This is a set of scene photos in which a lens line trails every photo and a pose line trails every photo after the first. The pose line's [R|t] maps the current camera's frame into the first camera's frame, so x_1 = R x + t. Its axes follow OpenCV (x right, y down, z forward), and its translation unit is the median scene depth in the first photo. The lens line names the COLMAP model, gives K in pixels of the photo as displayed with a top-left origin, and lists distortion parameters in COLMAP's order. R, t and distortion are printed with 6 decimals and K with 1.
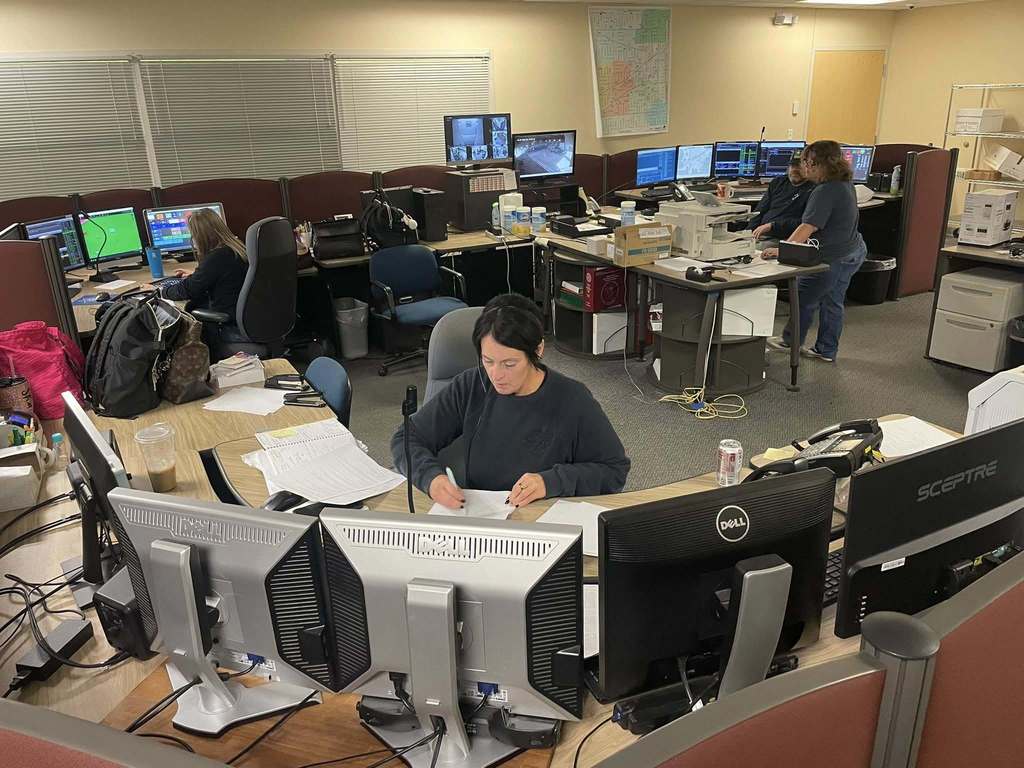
lens RADIAL K [[770.2, 0, 512.0], [0, 770.2, 384.0], [0, 0, 1]] dist [0.086627, -0.115496]
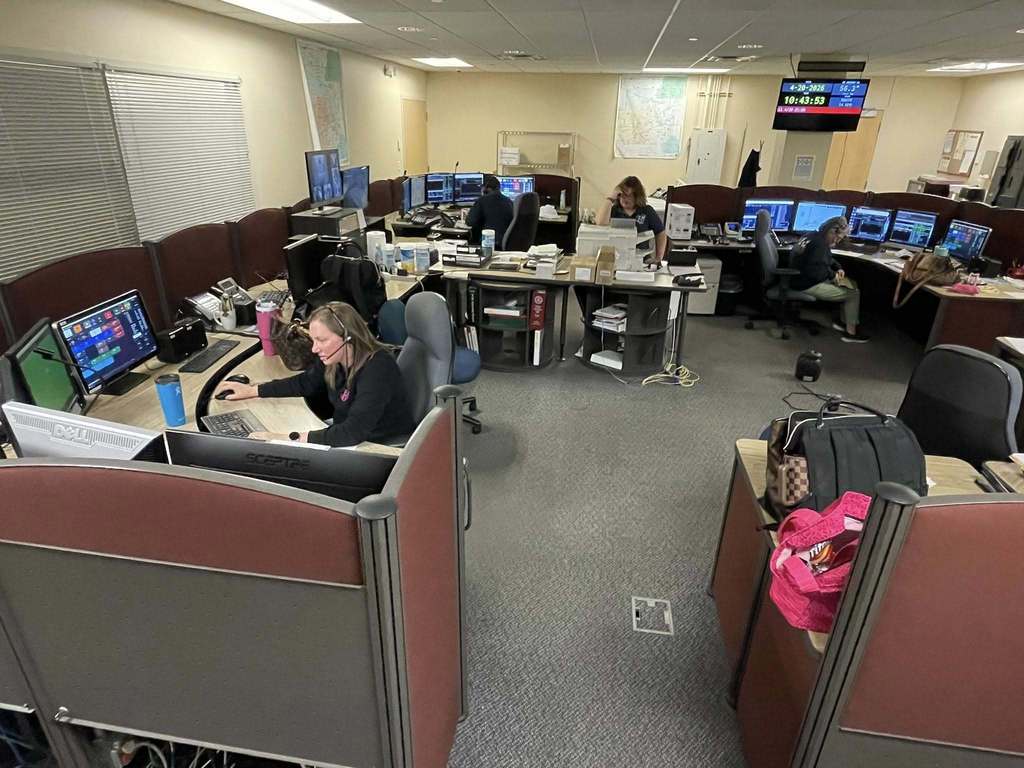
lens RADIAL K [[597.4, 0, 507.0], [0, 597.4, 382.8], [0, 0, 1]] dist [0.001123, -0.000190]
pose [[0.610395, -0.278001, 0.741710, -0.589092], [0.238513, 0.957435, 0.162572, -0.168880], [-0.755334, 0.077674, 0.650720, 0.458118]]
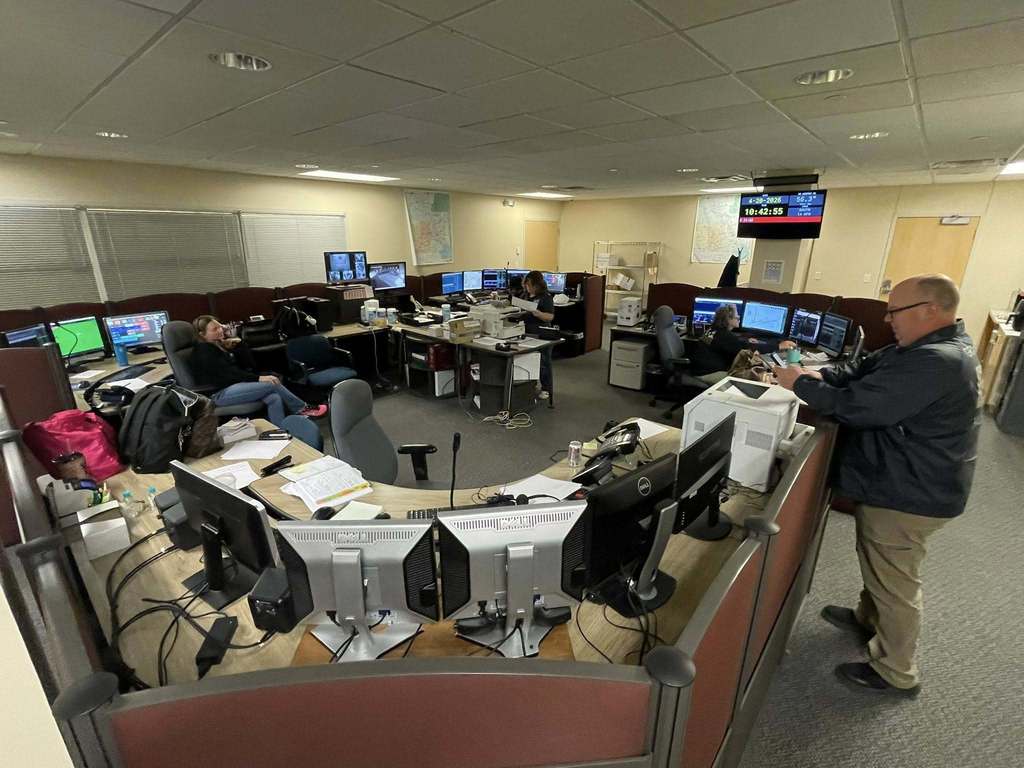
lens RADIAL K [[472.1, 0, 507.3], [0, 472.1, 388.0], [0, 0, 1]] dist [-0.001526, -0.000033]
pose [[0.937464, -0.074885, 0.339933, -0.095642], [0.089078, 0.995677, -0.026319, -0.015579], [-0.336492, 0.054954, 0.940081, -0.007297]]
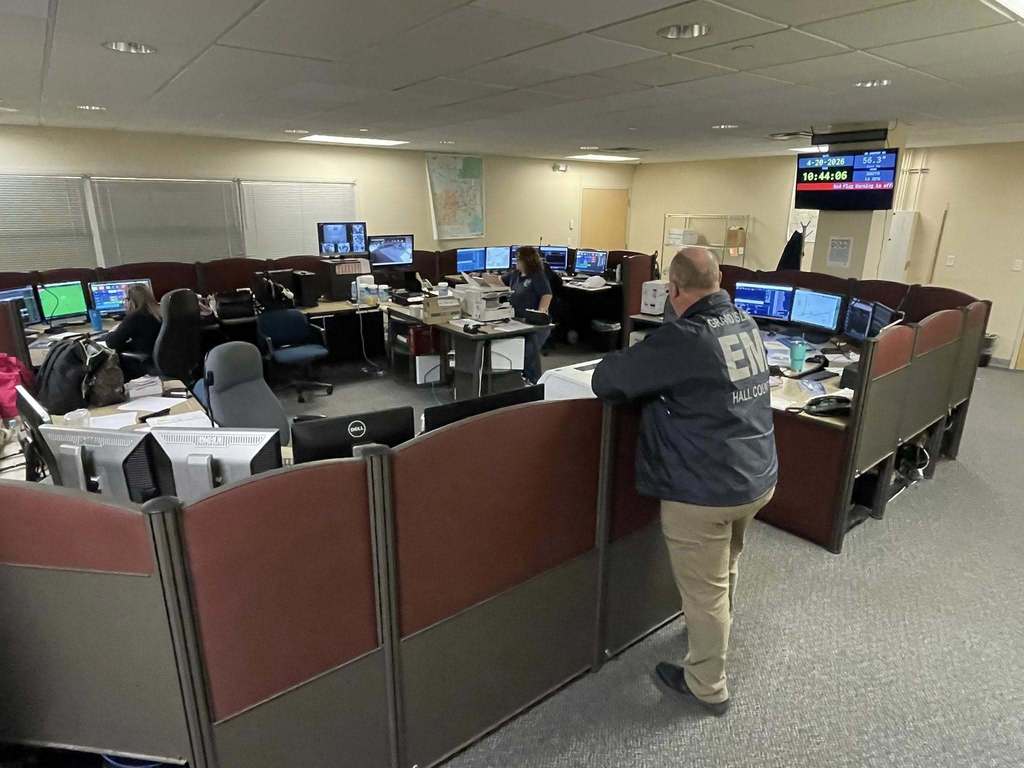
lens RADIAL K [[597.4, 0, 507.0], [0, 597.4, 382.8], [0, 0, 1]] dist [0.001123, -0.000190]
pose [[0.987460, -0.007652, 0.157684, 0.095297], [0.017961, 0.997785, -0.064057, 0.036192], [-0.156845, 0.066085, 0.985410, -0.155431]]
